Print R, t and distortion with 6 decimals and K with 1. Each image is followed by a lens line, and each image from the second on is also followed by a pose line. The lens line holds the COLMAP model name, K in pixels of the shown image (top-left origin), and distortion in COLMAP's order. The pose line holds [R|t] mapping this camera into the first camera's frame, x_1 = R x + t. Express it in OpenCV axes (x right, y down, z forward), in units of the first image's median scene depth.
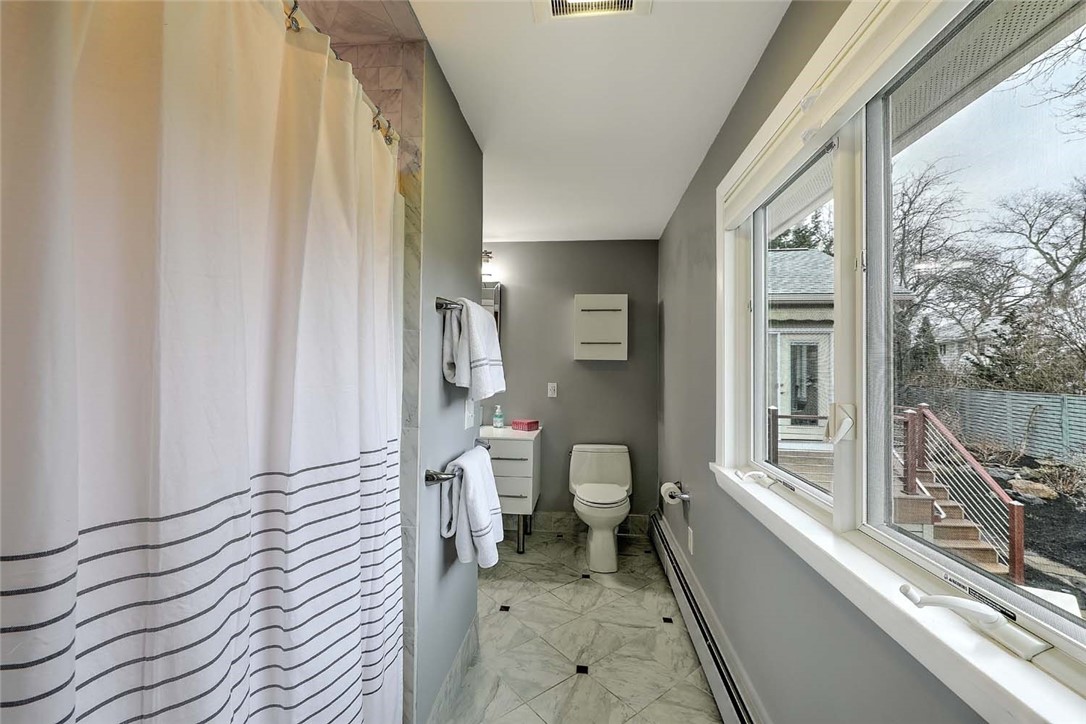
lens RADIAL K [[445.8, 0, 545.0], [0, 445.8, 361.9], [0, 0, 1]] dist [0.002519, -0.000255]
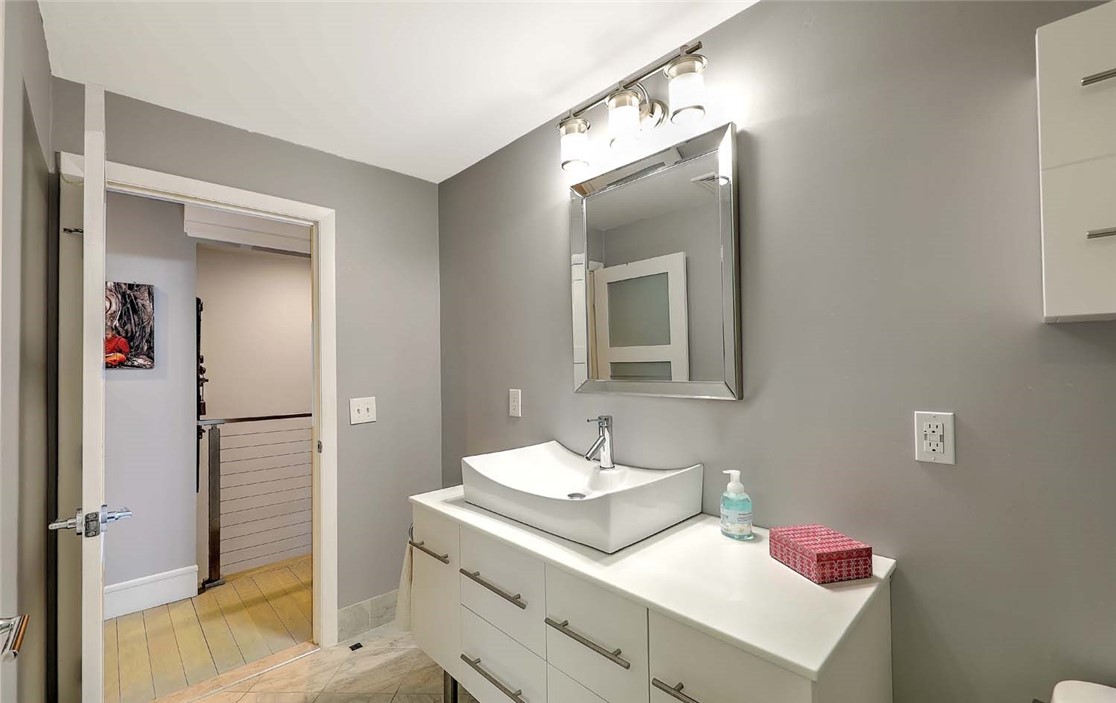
lens RADIAL K [[468.8, 0, 558.5], [0, 468.8, 359.8], [0, 0, 1]] dist [0.002444, 0.000106]
pose [[0.768767, -0.034836, -0.638580, 0.027275], [0.030120, 0.999380, -0.018258, 0.015834], [0.638820, -0.005198, 0.769339, 0.676596]]
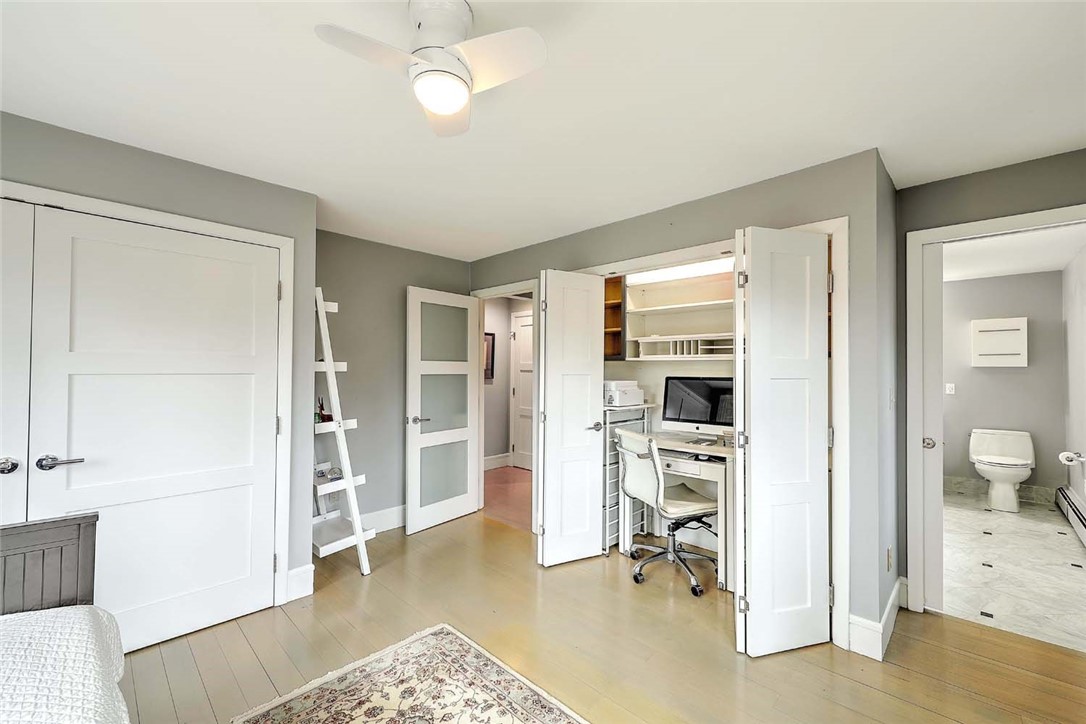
lens RADIAL K [[445.8, 0, 544.8], [0, 445.8, 363.6], [0, 0, 1]] dist [0.002519, -0.000255]
pose [[0.781265, -0.013638, -0.624051, -0.107984], [0.006530, 0.999885, -0.013677, -0.004918], [0.624166, 0.006610, 0.781264, -0.935353]]
